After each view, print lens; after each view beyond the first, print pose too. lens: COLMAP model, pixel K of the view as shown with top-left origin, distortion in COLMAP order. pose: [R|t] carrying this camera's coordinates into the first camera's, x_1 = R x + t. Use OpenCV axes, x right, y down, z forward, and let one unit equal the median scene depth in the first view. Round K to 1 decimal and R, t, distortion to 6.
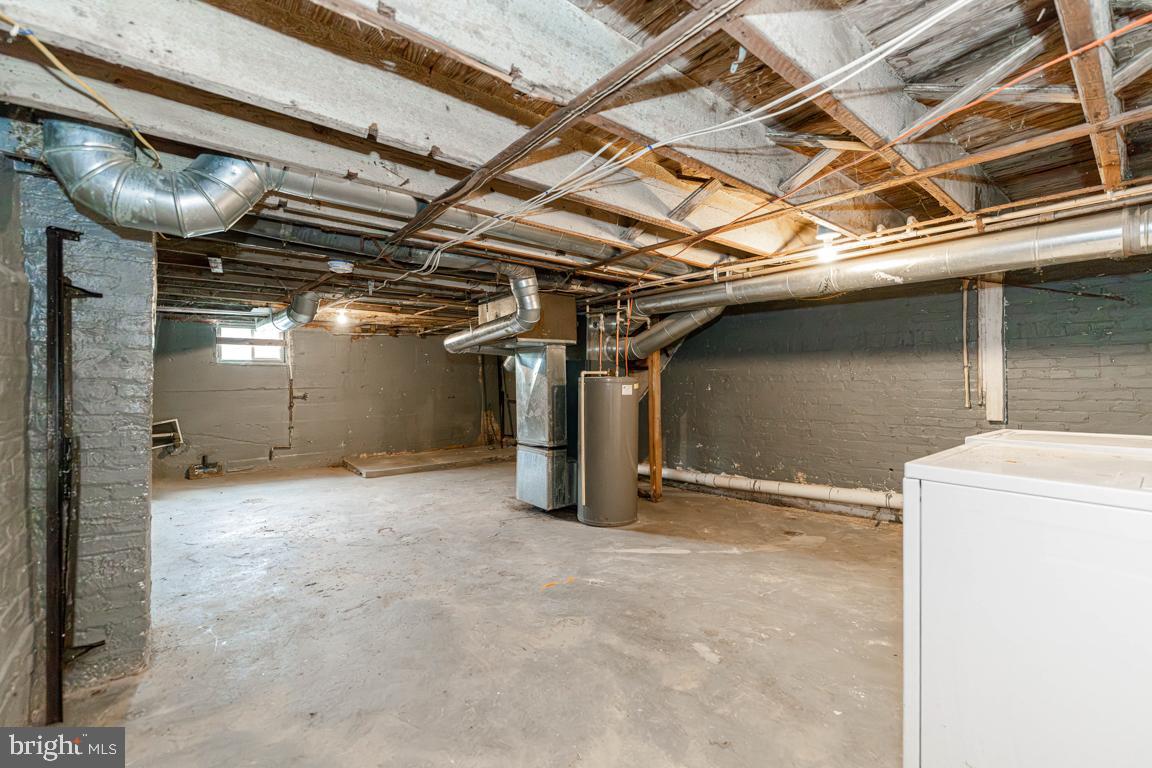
lens RADIAL K [[472.8, 0, 576.0], [0, 472.8, 384.0], [0, 0, 1]] dist [0.000909, -0.000231]
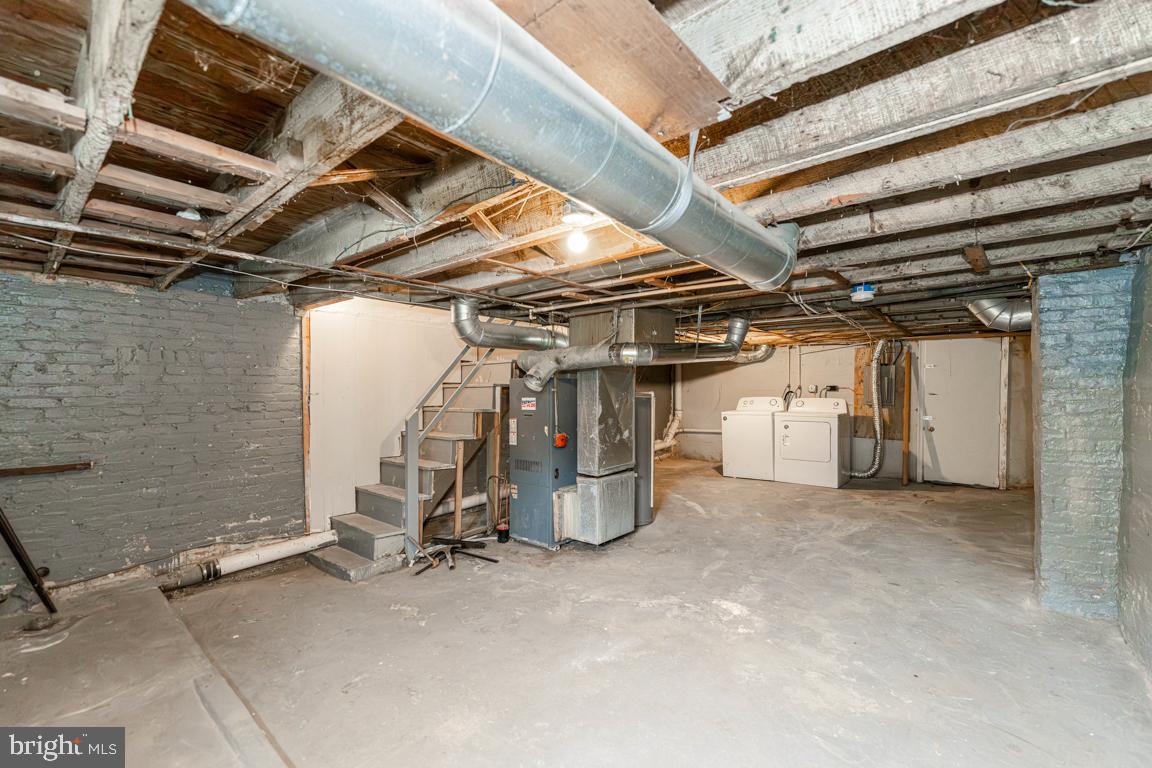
lens RADIAL K [[472.8, 0, 576.0], [0, 472.8, 384.0], [0, 0, 1]] dist [0.000909, -0.000231]
pose [[-0.159862, 0.001270, 0.987139, -1.395941], [0.003899, 0.999992, -0.000655, -0.067037], [-0.987132, 0.003744, -0.159866, 1.706426]]
